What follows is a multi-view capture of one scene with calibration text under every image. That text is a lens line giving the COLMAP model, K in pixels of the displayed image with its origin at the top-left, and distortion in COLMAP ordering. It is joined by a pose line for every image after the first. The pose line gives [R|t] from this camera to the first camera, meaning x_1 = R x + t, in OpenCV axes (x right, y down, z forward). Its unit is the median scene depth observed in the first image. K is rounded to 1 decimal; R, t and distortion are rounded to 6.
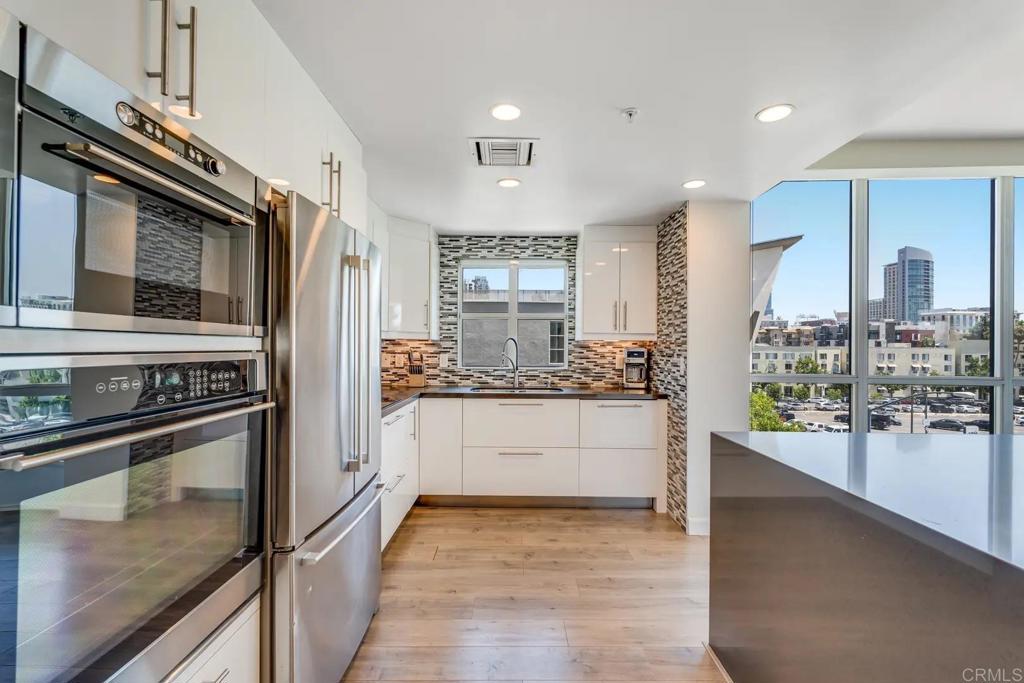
lens RADIAL K [[453.5, 0, 511.6], [0, 453.5, 343.1], [0, 0, 1]] dist [-0.003982, -0.000212]
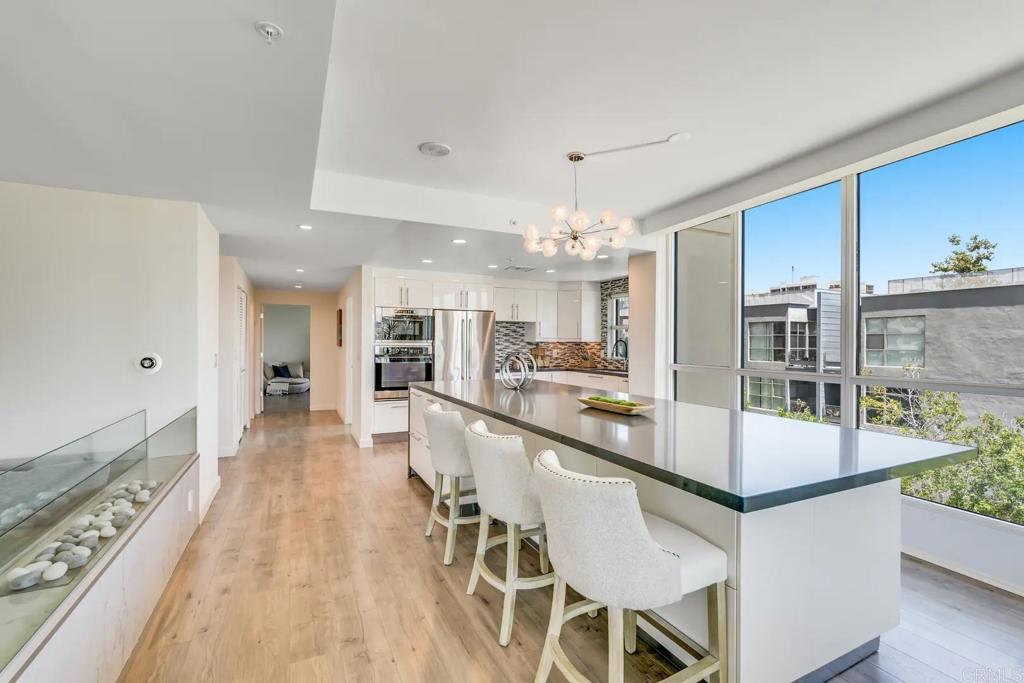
lens RADIAL K [[453.5, 0, 515.1], [0, 453.5, 339.9], [0, 0, 1]] dist [-0.003982, -0.000212]
pose [[0.448756, -0.013272, -0.893556, 1.360579], [0.002265, 0.999903, -0.013714, 0.009250], [0.893651, 0.004130, 0.448743, -0.099487]]
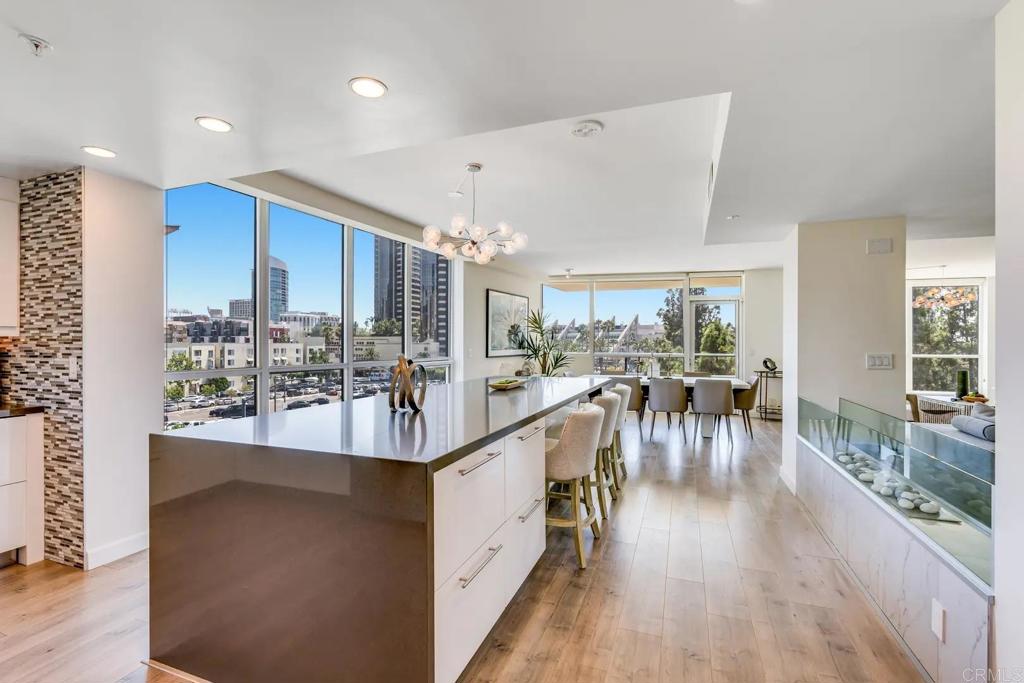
lens RADIAL K [[453.5, 0, 514.8], [0, 453.5, 342.2], [0, 0, 1]] dist [-0.003982, -0.000212]
pose [[0.348754, -0.005871, 0.937196, -0.087019], [0.000135, 0.999981, 0.006214, -0.000138], [-0.937214, -0.002040, 0.348748, -0.016496]]
